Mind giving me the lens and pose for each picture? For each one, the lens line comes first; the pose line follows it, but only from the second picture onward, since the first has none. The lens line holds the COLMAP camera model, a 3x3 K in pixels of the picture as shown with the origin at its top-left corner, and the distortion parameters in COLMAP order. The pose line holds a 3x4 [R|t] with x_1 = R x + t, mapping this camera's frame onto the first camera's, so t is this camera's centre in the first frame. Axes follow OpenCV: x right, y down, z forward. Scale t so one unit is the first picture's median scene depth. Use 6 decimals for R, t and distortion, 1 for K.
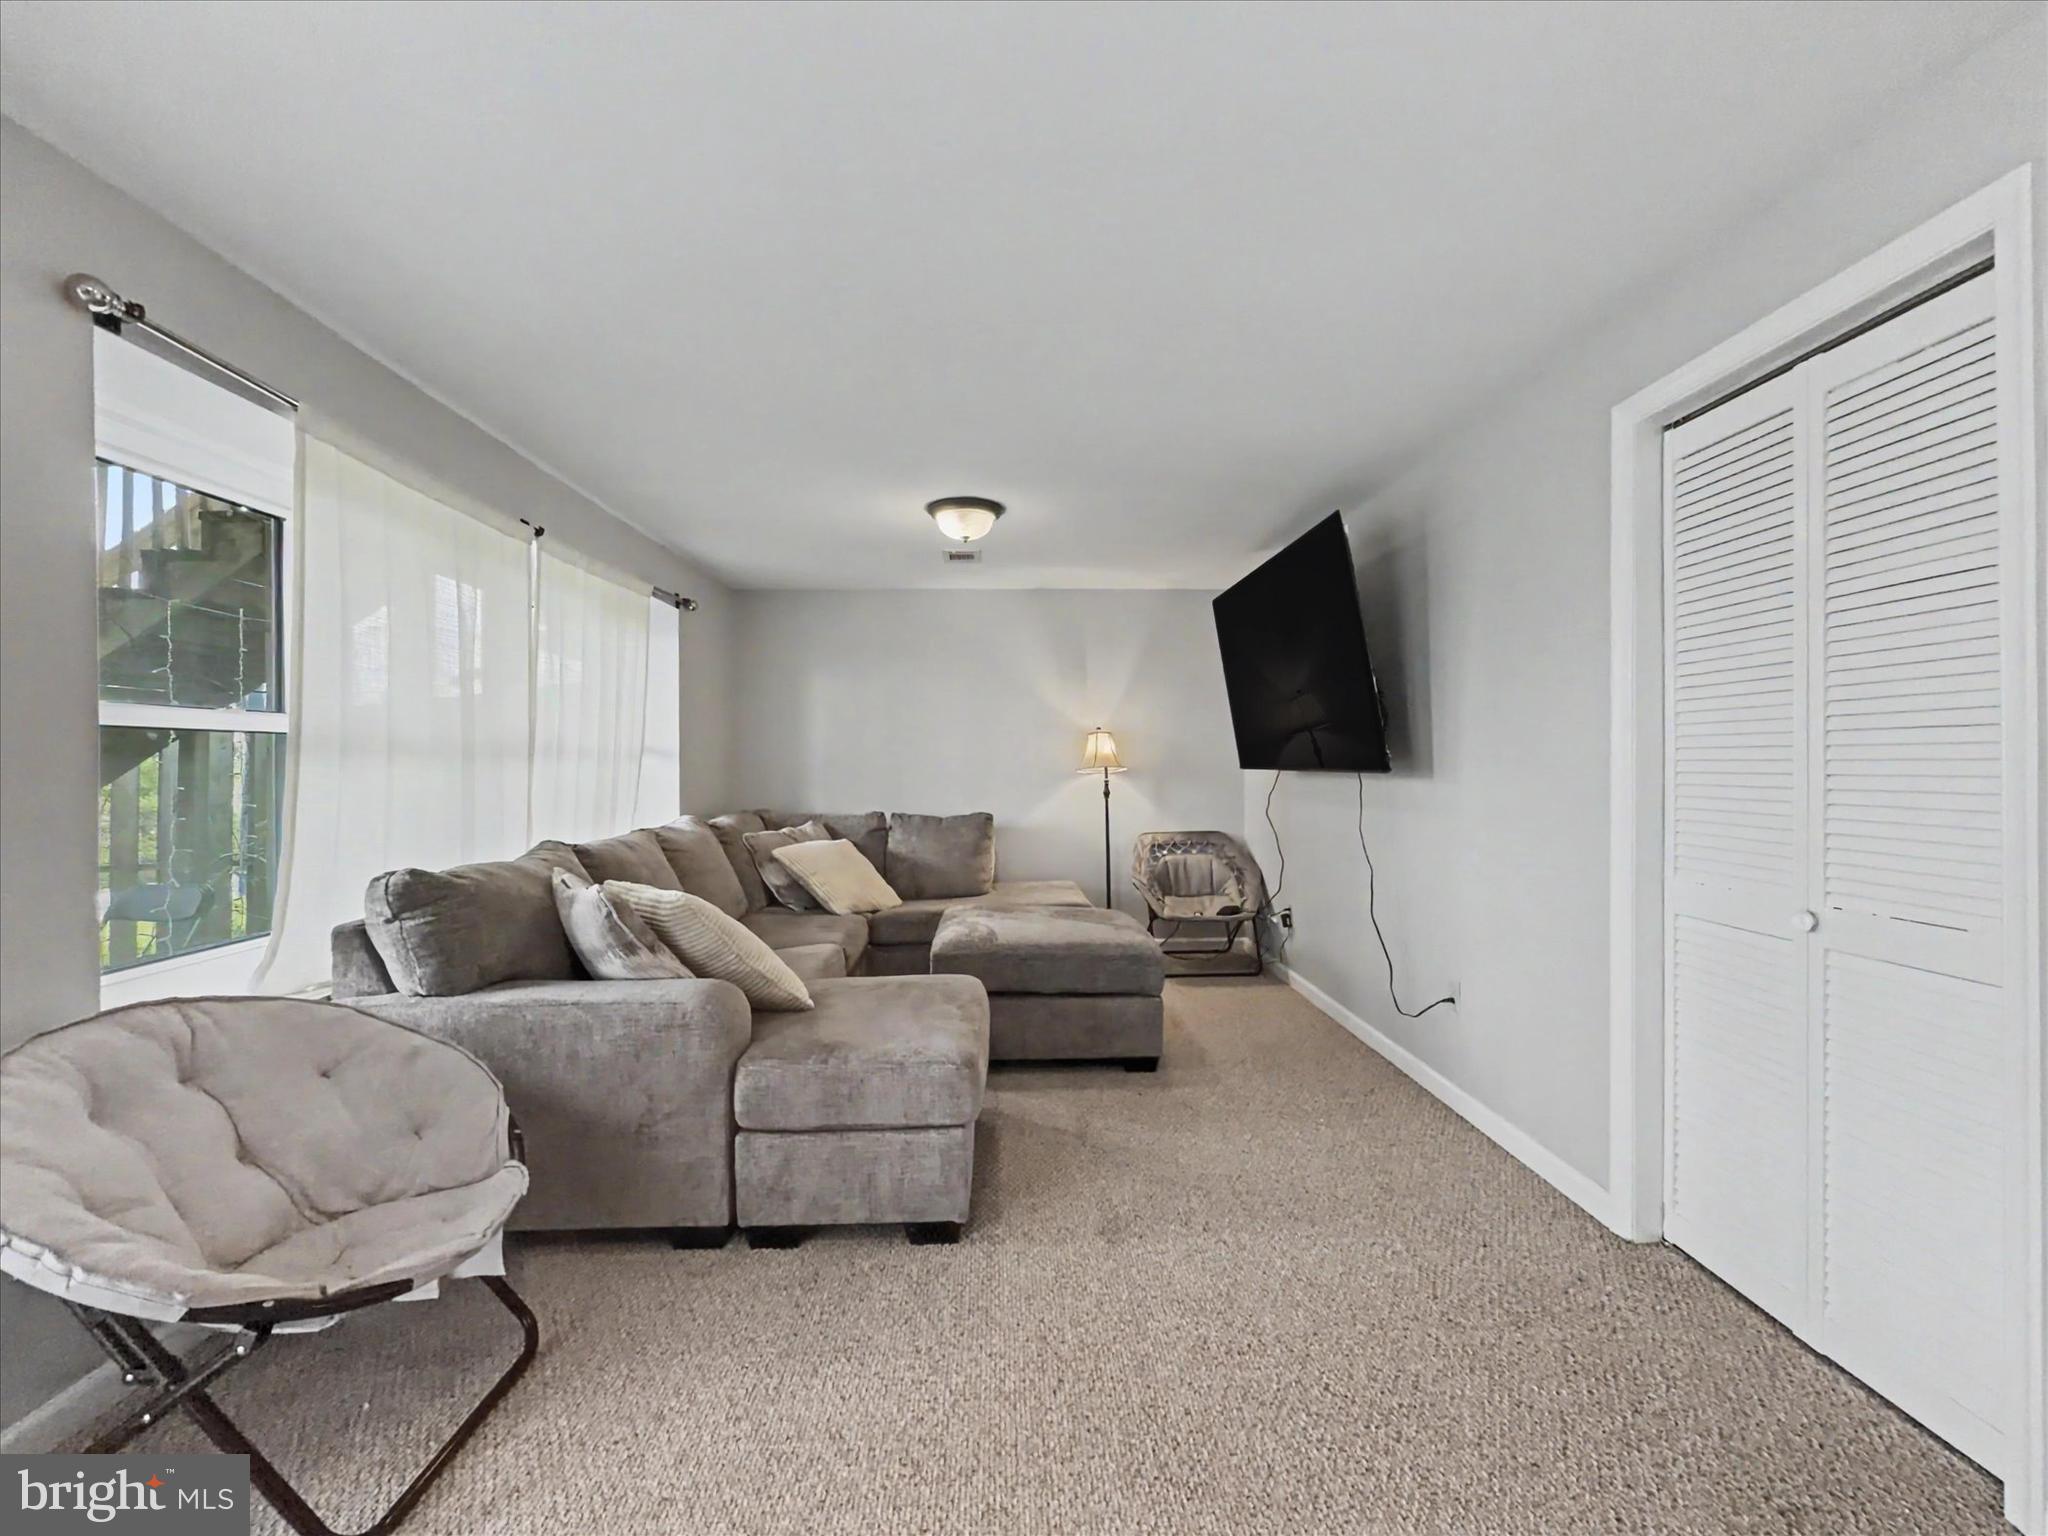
lens RADIAL K [[826.4, 0, 1016.6], [0, 826.4, 767.3], [0, 0, 1]] dist [0.017186, -0.001436]
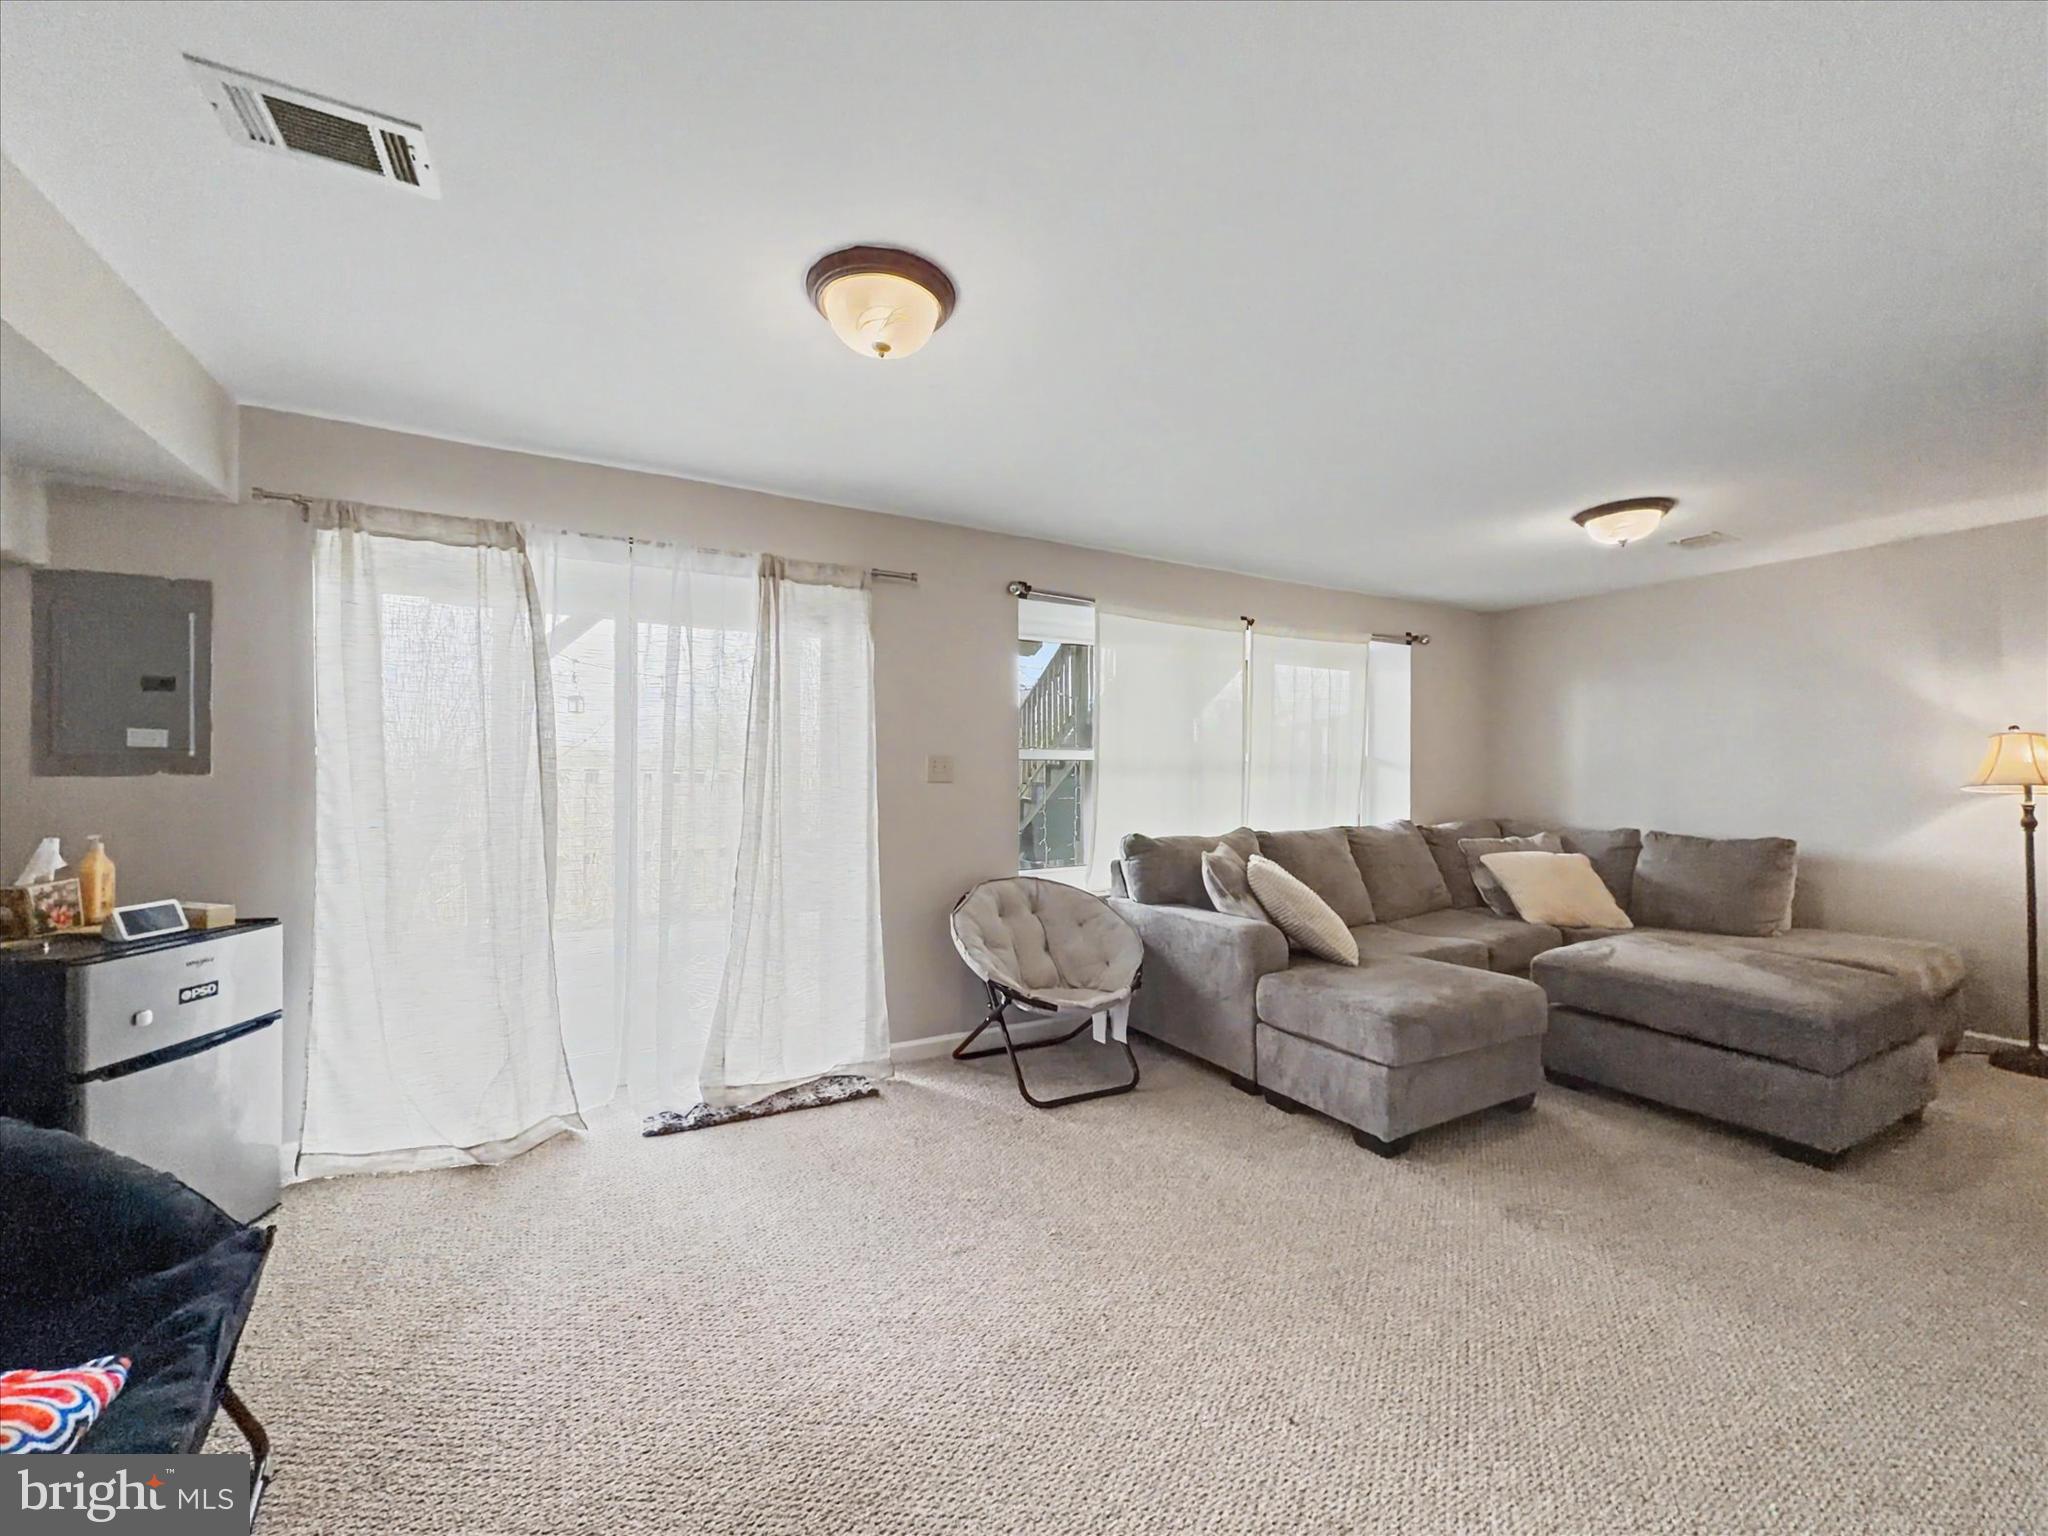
lens RADIAL K [[826.4, 0, 1029.7], [0, 826.4, 771.3], [0, 0, 1]] dist [0.017186, -0.001436]
pose [[0.471933, 0.001785, -0.881633, 0.789187], [-0.005412, 0.999985, -0.000873, -0.013576], [0.881618, 0.005183, 0.471935, -0.080519]]
